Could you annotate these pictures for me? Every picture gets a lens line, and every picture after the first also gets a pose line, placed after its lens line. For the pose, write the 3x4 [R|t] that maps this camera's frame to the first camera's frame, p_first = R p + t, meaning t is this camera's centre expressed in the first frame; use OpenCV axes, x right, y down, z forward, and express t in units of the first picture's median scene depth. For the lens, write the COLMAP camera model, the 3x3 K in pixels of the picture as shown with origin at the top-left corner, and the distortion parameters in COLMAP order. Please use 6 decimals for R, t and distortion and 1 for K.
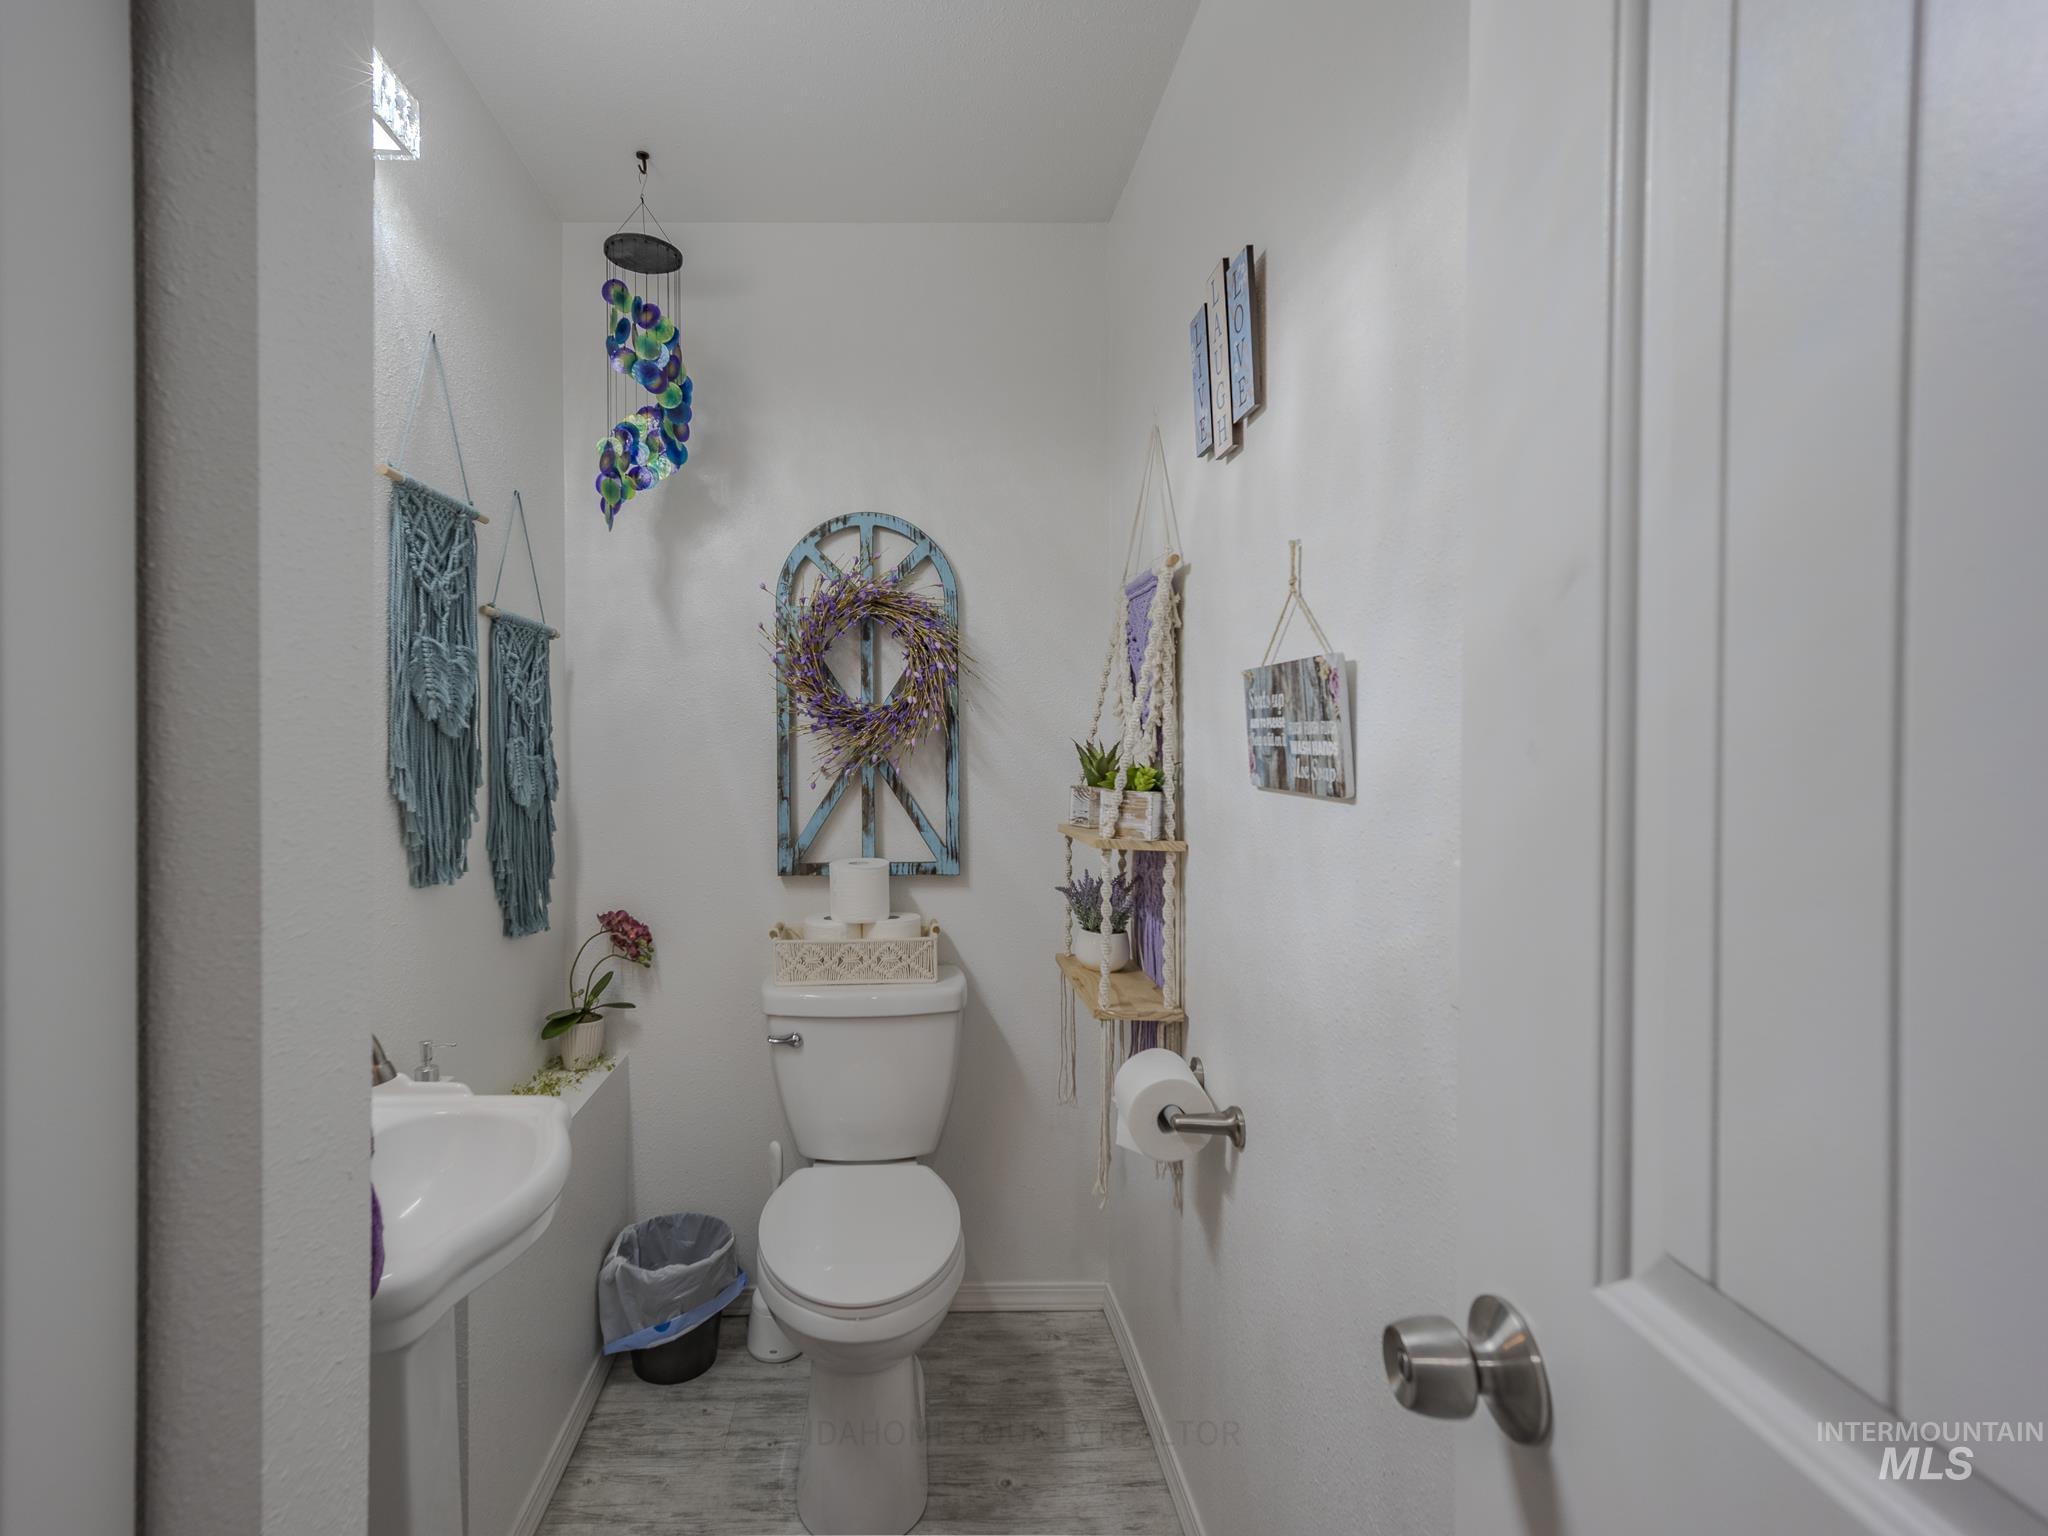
lens RADIAL K [[1692.7, 0, 1024.0], [0, 1692.7, 768.0], [0, 0, 1]] dist [0.000024, -0.000066]
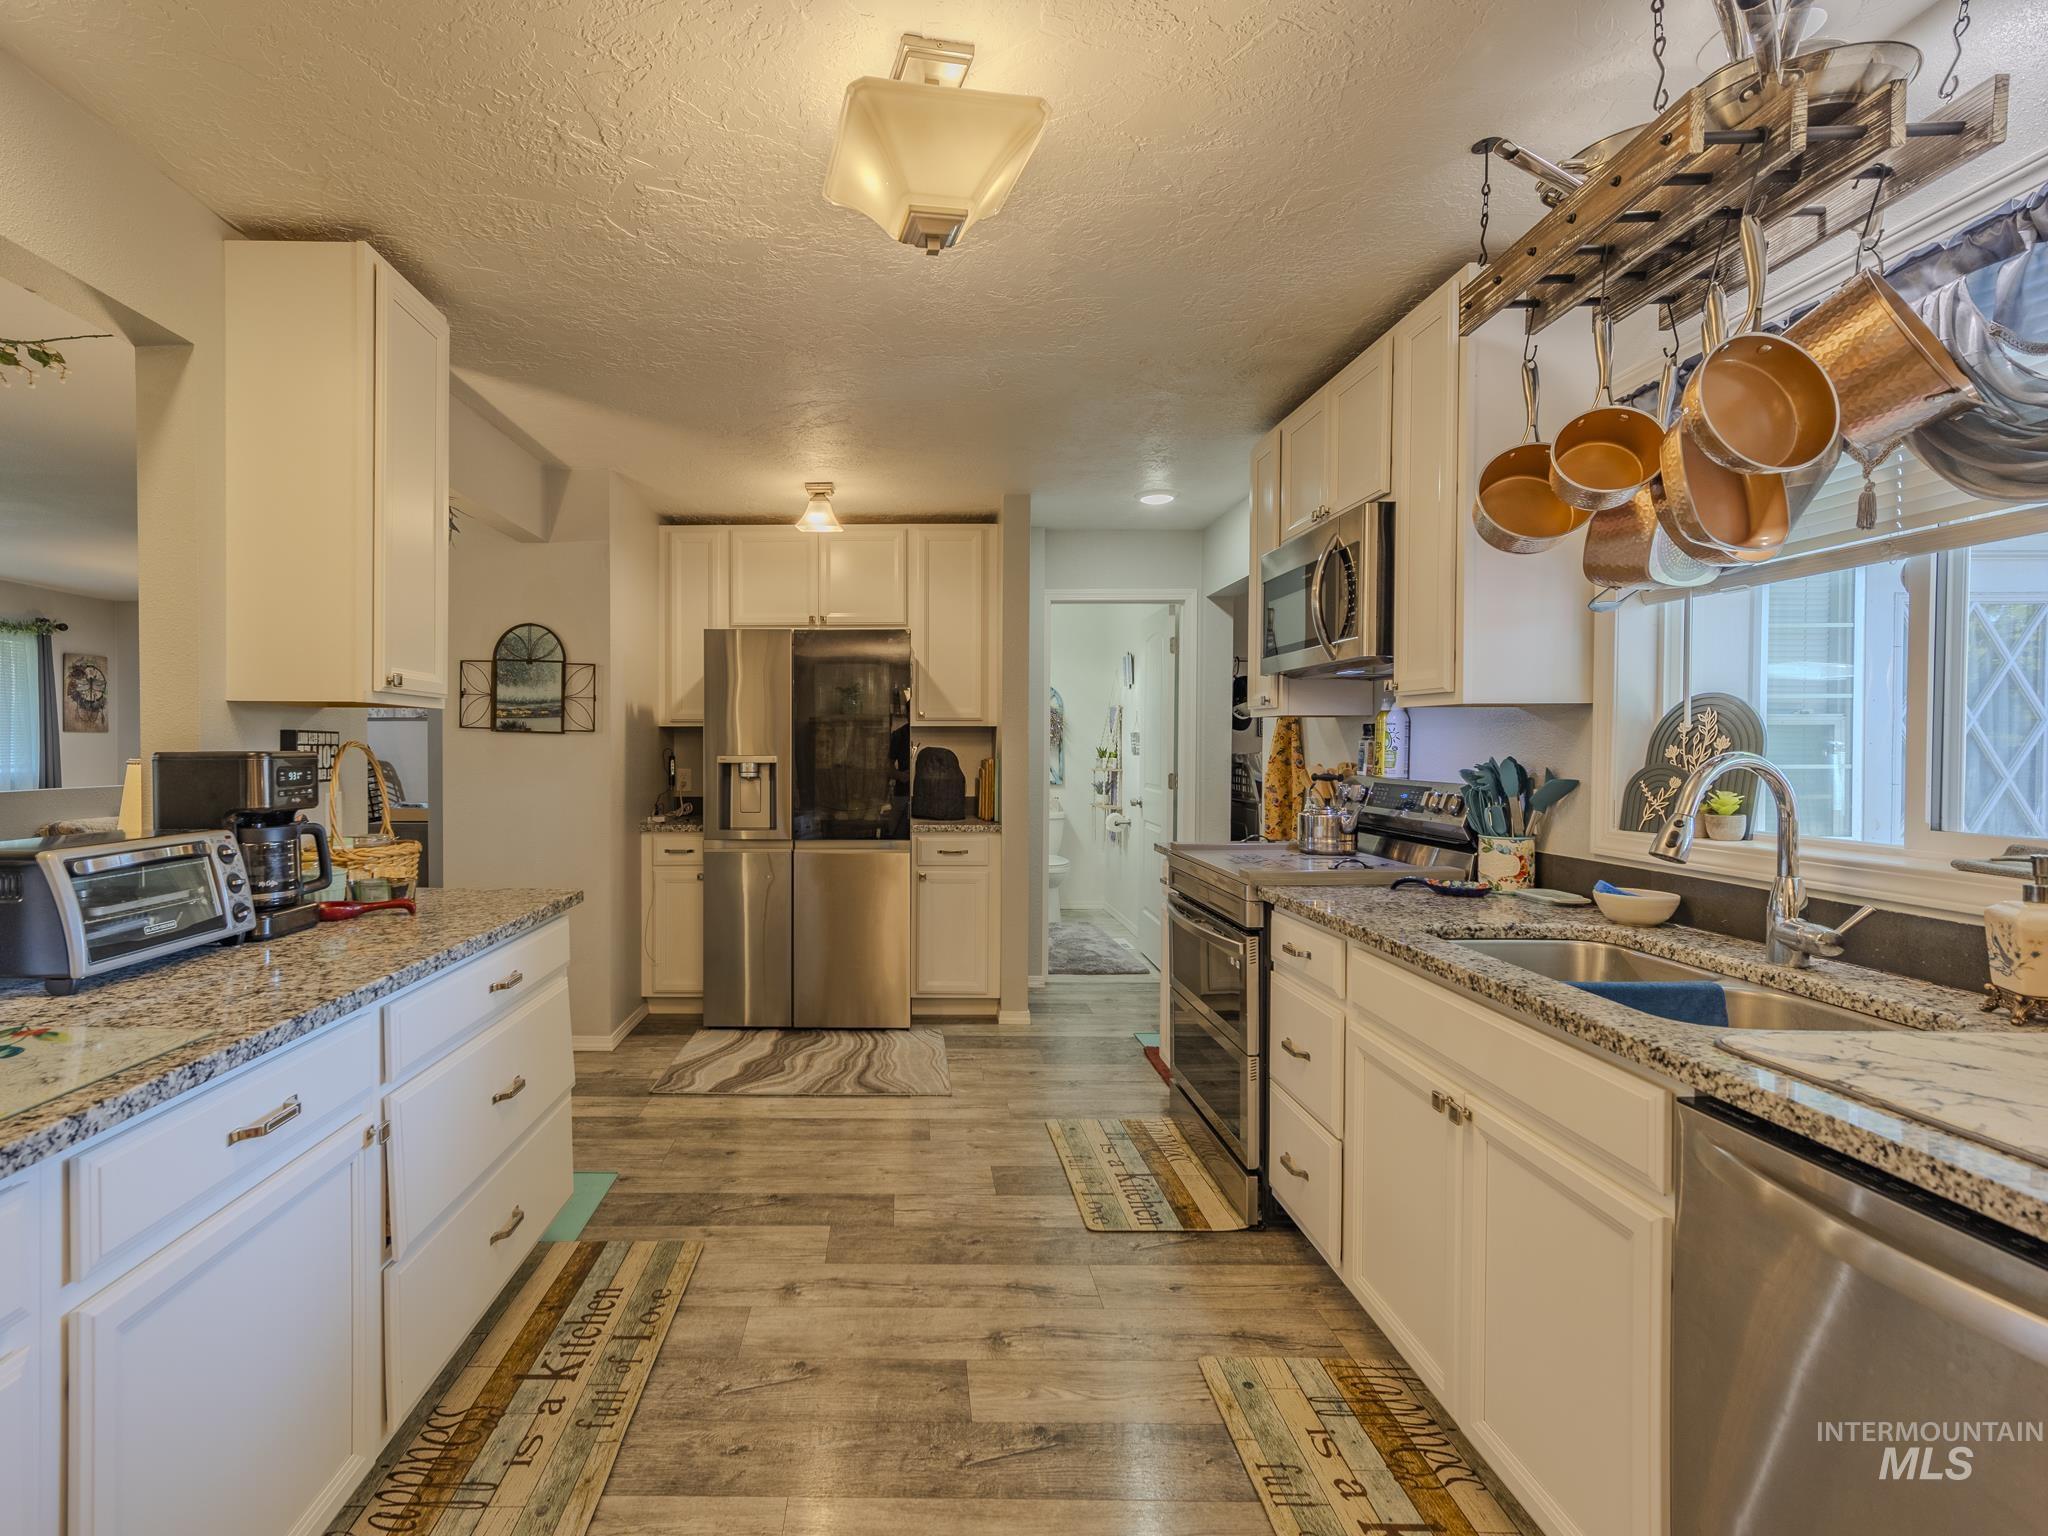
lens RADIAL K [[1692.7, 0, 1024.0], [0, 1692.7, 768.0], [0, 0, 1]] dist [0.000024, -0.000066]
pose [[0.999986, -0.000289, -0.005200, -0.123139], [0.000260, 0.999984, -0.005636, 0.059359], [0.005202, 0.005635, 0.999971, -3.072526]]
